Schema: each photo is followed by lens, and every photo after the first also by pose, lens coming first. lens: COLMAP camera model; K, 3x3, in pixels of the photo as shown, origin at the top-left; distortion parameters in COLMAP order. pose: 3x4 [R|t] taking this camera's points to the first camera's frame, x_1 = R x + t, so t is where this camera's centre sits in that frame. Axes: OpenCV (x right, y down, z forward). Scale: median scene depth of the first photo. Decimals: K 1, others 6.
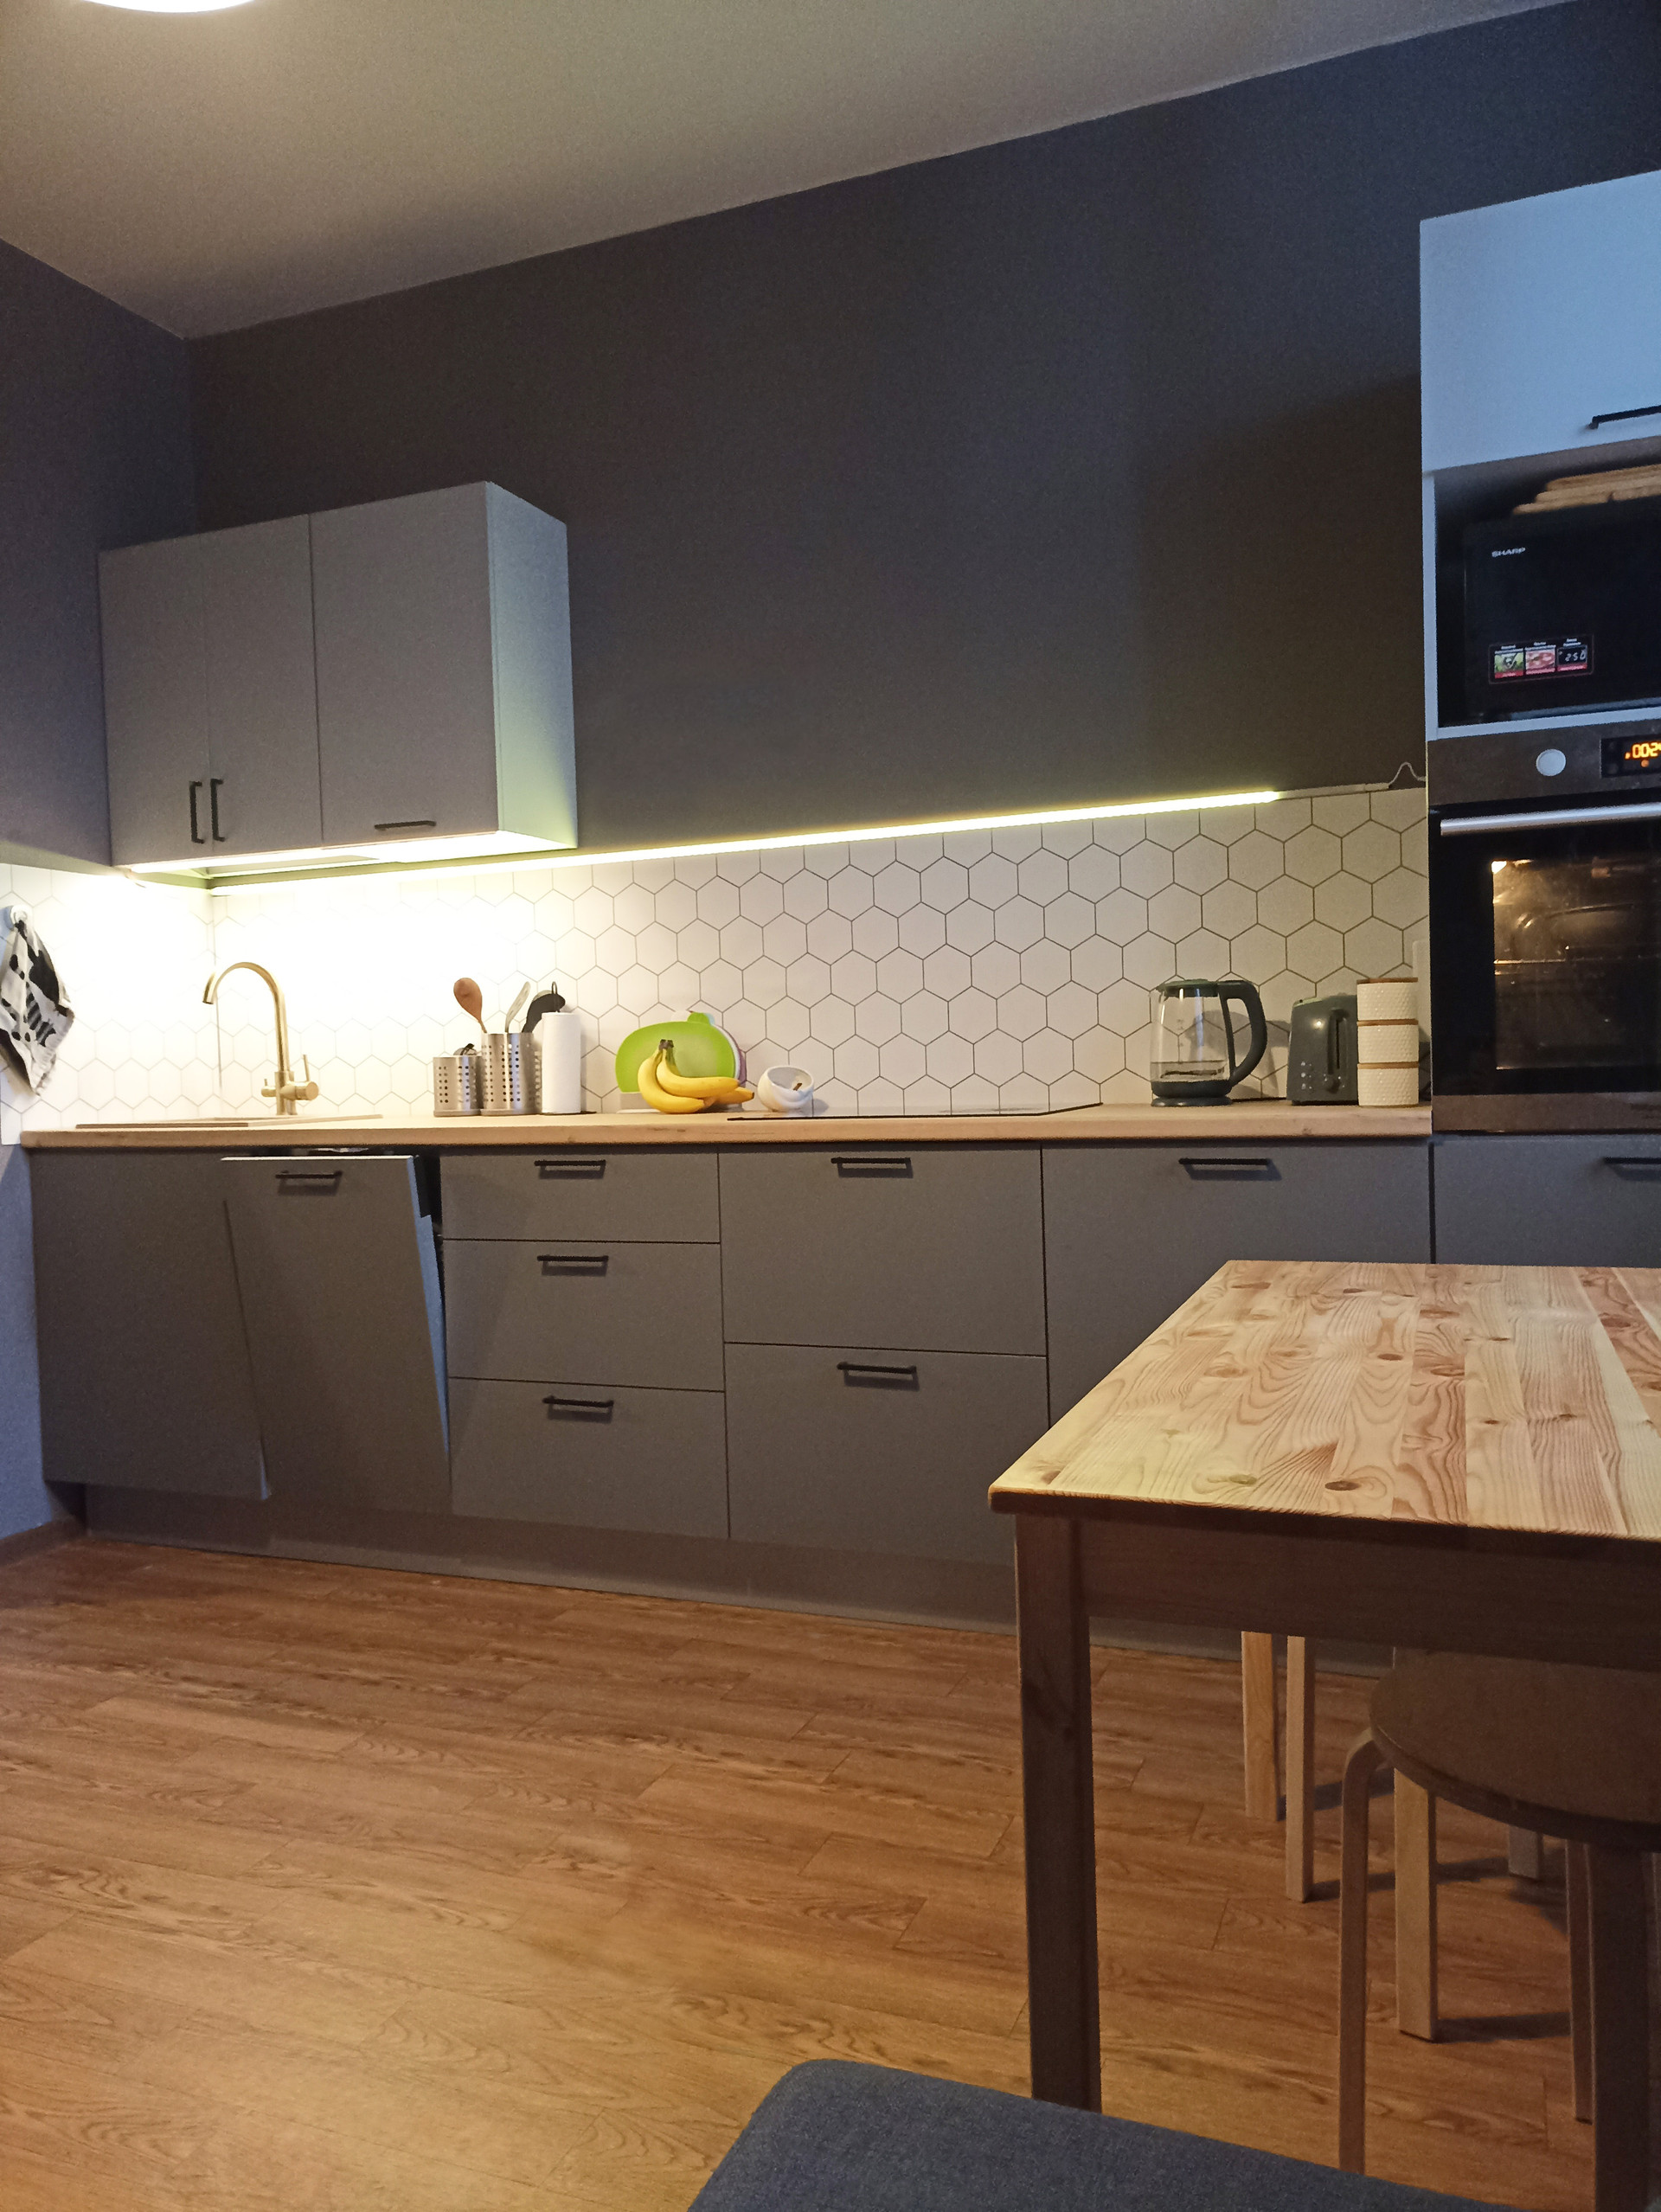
lens RADIAL K [[1626.1, 0, 821.7], [0, 1626.1, 1110.2], [0, 0, 1]] dist [0.026519, -0.013428]
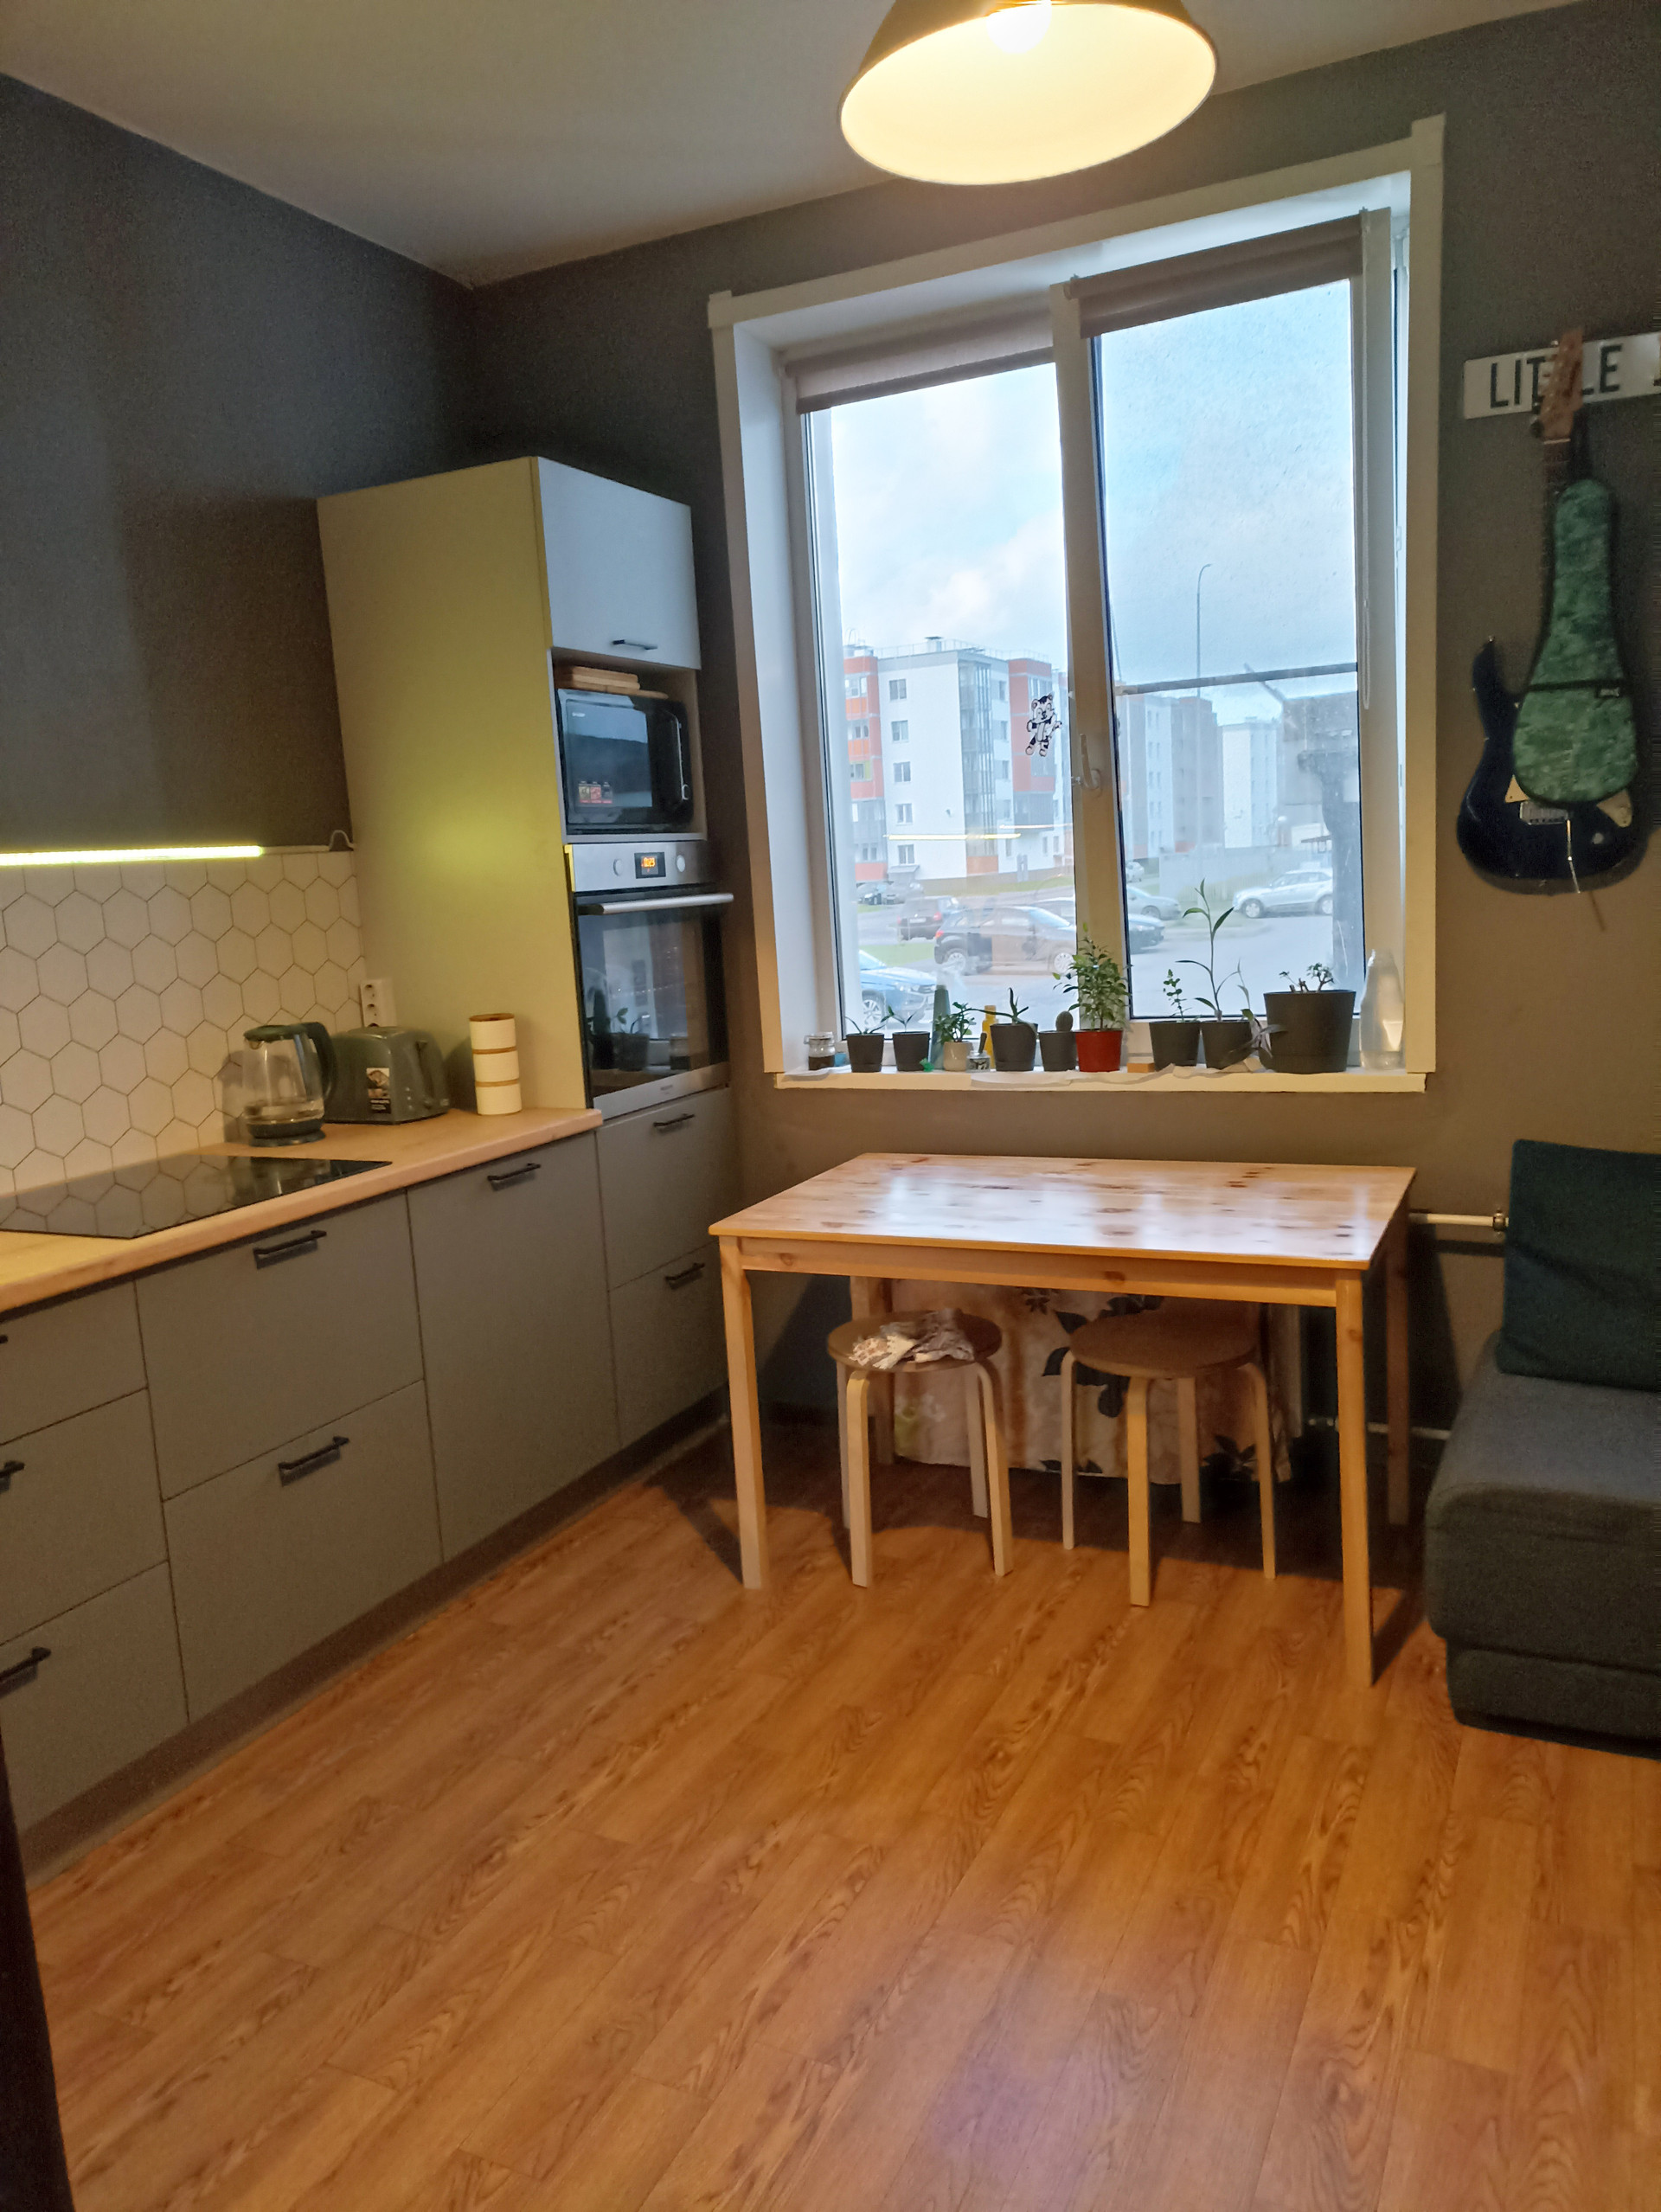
lens RADIAL K [[1626.1, 0, 824.3], [0, 1626.1, 1102.0], [0, 0, 1]] dist [0.026519, -0.013428]
pose [[0.064267, -0.123324, 0.990283, -1.005423], [0.084924, 0.989411, 0.117704, -0.154474], [-0.994313, 0.076534, 0.074060, 0.699607]]
